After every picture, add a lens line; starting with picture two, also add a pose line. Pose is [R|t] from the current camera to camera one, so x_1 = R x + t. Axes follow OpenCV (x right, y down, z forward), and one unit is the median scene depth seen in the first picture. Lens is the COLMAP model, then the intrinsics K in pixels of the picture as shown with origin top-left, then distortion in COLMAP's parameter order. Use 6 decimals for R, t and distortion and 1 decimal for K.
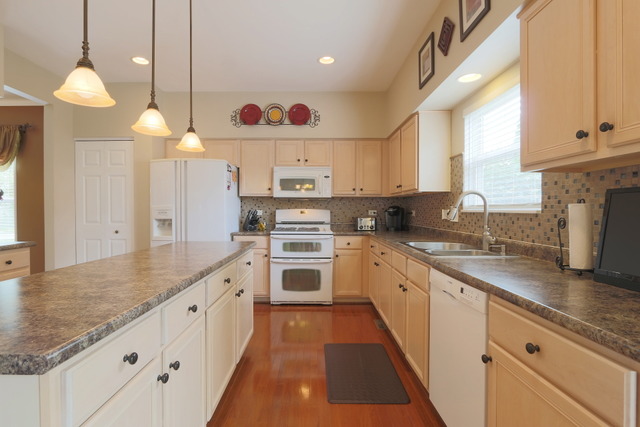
lens RADIAL K [[328.9, 0, 317.8], [0, 328.9, 214.2], [0, 0, 1]] dist [-0.017564, -0.000665]
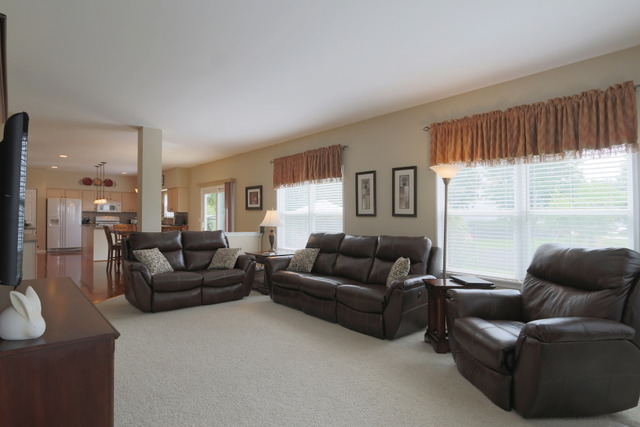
lens RADIAL K [[330.4, 0, 320.5], [0, 330.4, 217.9], [0, 0, 1]] dist [-0.001060, -0.000310]
pose [[0.737564, 0.008242, 0.675227, -0.651069], [-0.004175, 0.999962, -0.007646, 0.013607], [-0.675264, 0.002821, 0.737571, -2.429726]]
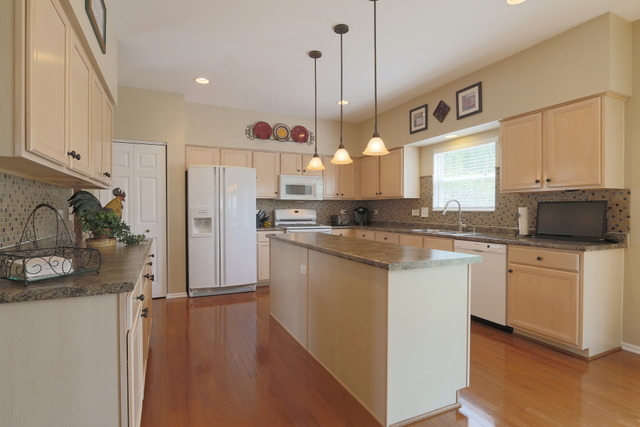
lens RADIAL K [[328.9, 0, 317.8], [0, 328.9, 214.2], [0, 0, 1]] dist [-0.017564, -0.000665]
pose [[0.908989, -0.006064, 0.416776, -0.542852], [0.005532, 0.999982, 0.002483, 0.001357], [-0.416784, 0.000049, 0.909006, -0.188228]]
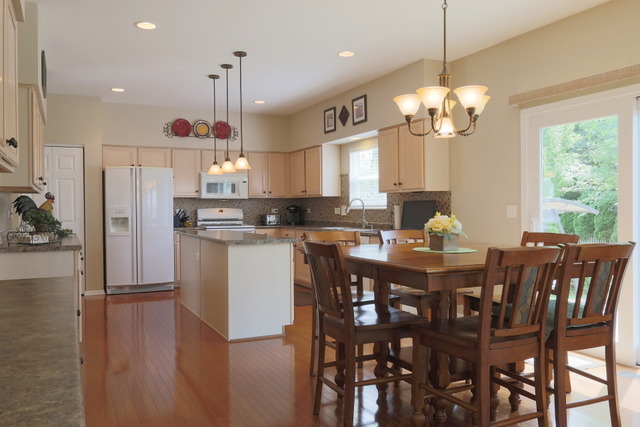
lens RADIAL K [[533.3, 0, 320.0], [0, 533.3, 213.5], [0, 0, 1]] dist [0.002436, -0.000248]
pose [[0.903604, -0.010672, 0.428236, -0.598390], [0.012041, 0.999927, -0.000488, 0.010073], [-0.428200, 0.005598, 0.903667, -0.972962]]
